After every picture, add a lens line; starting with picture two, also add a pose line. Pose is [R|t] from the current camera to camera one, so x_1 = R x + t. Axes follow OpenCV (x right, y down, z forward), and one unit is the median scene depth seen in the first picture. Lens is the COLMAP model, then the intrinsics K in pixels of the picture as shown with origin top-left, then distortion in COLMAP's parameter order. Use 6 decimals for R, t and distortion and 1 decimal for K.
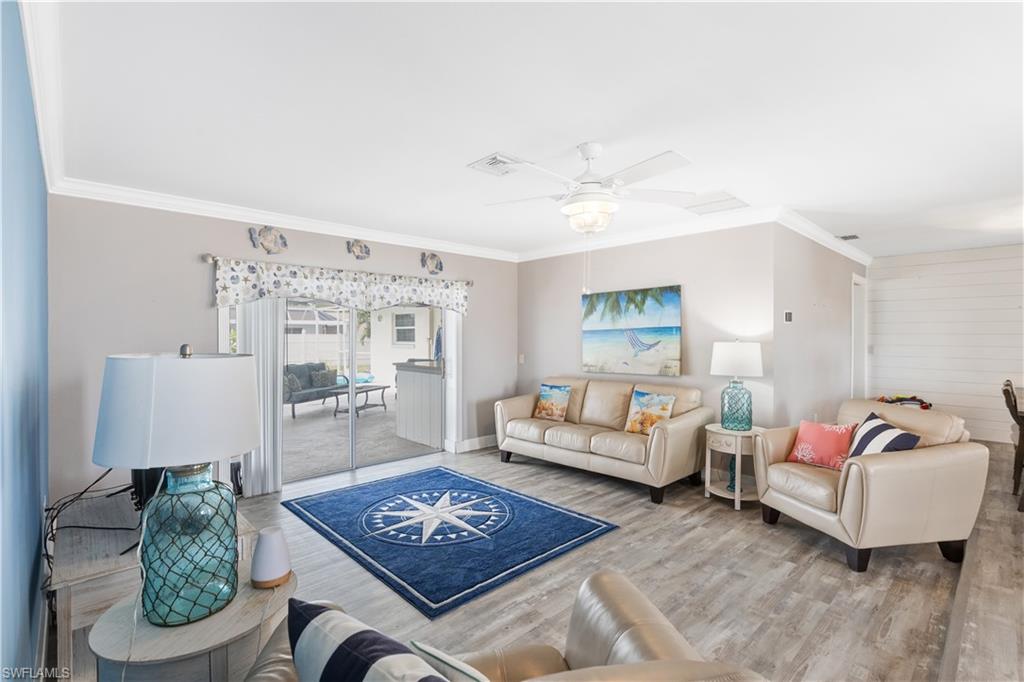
lens RADIAL K [[467.3, 0, 512.1], [0, 467.3, 335.7], [0, 0, 1]] dist [-0.000958, 0.000043]
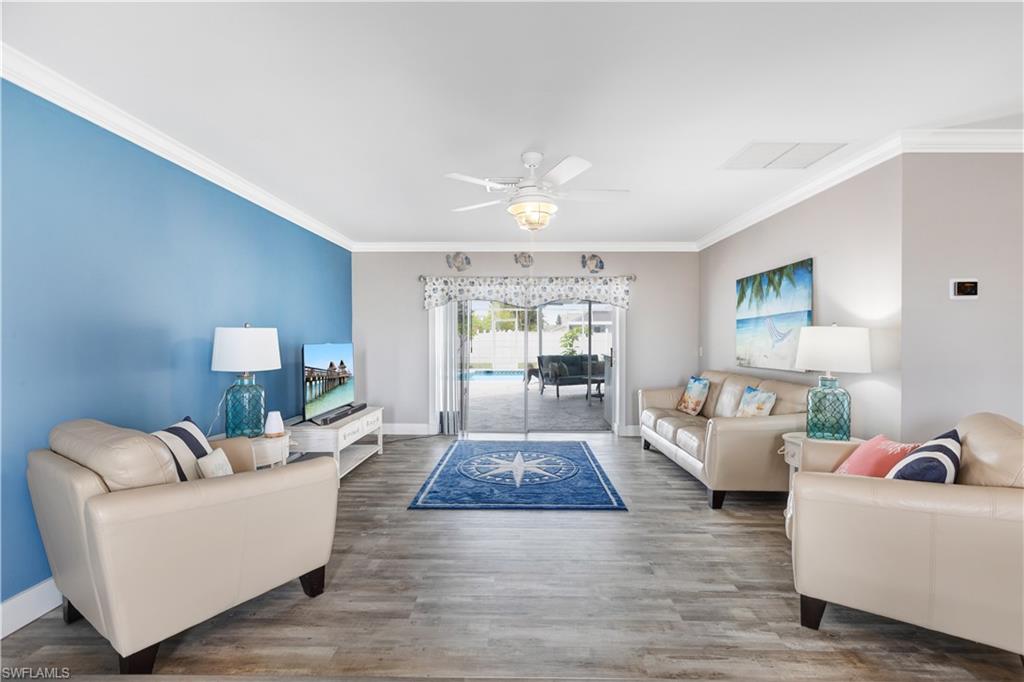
lens RADIAL K [[457.3, 0, 519.4], [0, 457.3, 339.0], [0, 0, 1]] dist [-0.004304, -0.000544]
pose [[0.719878, 0.005044, -0.694082, 0.548019], [-0.001503, 0.999983, 0.005708, 0.025527], [0.694099, -0.003066, 0.719873, 0.095285]]
